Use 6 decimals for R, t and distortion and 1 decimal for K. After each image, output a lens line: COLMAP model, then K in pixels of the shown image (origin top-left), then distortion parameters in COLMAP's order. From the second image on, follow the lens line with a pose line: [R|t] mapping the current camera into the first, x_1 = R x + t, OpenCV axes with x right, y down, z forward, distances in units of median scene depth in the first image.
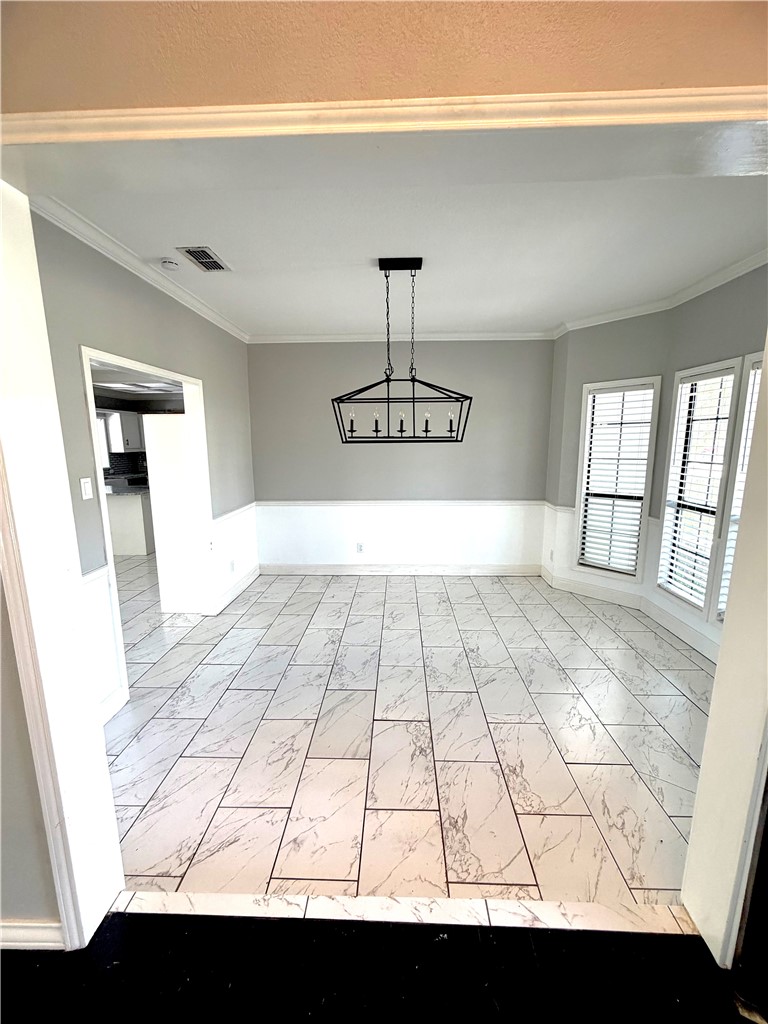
lens RADIAL K [[408.5, 0, 385.7], [0, 408.5, 513.2], [0, 0, 1]] dist [-0.000539, -0.000011]
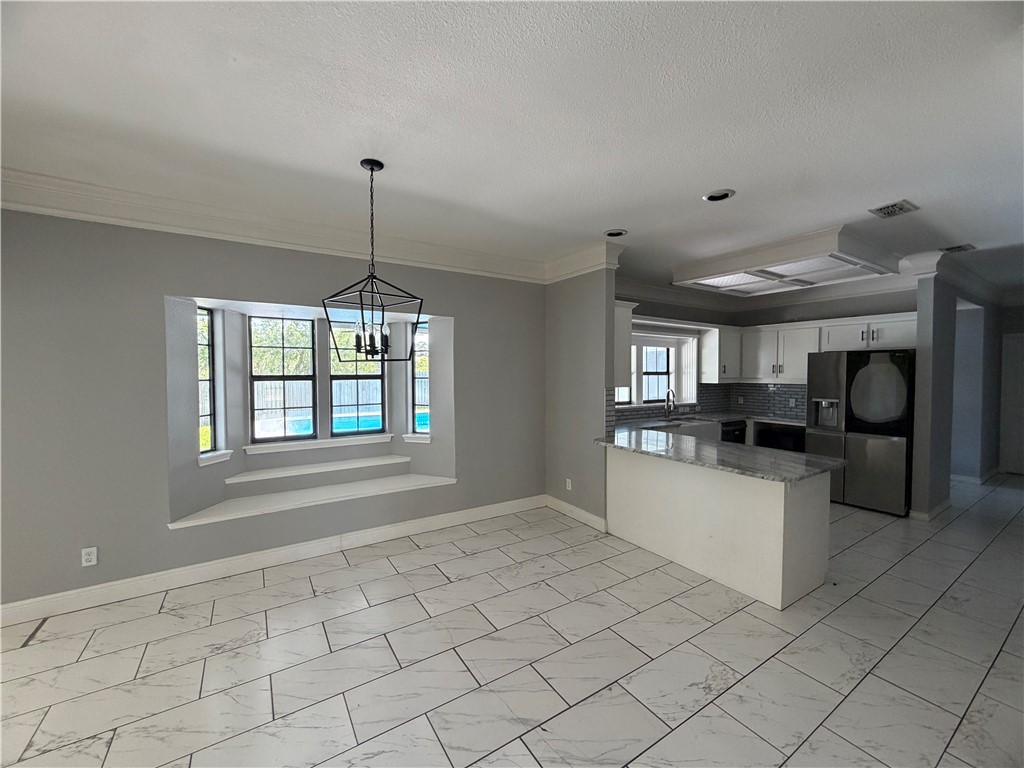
lens RADIAL K [[408.5, 0, 510.2], [0, 408.5, 381.8], [0, 0, 1]] dist [-0.000539, -0.000011]
pose [[0.569310, 0.034557, -0.821396, -0.269008], [-0.145347, 0.987609, -0.059190, -0.058097], [0.809173, 0.153085, 0.567278, 0.314151]]
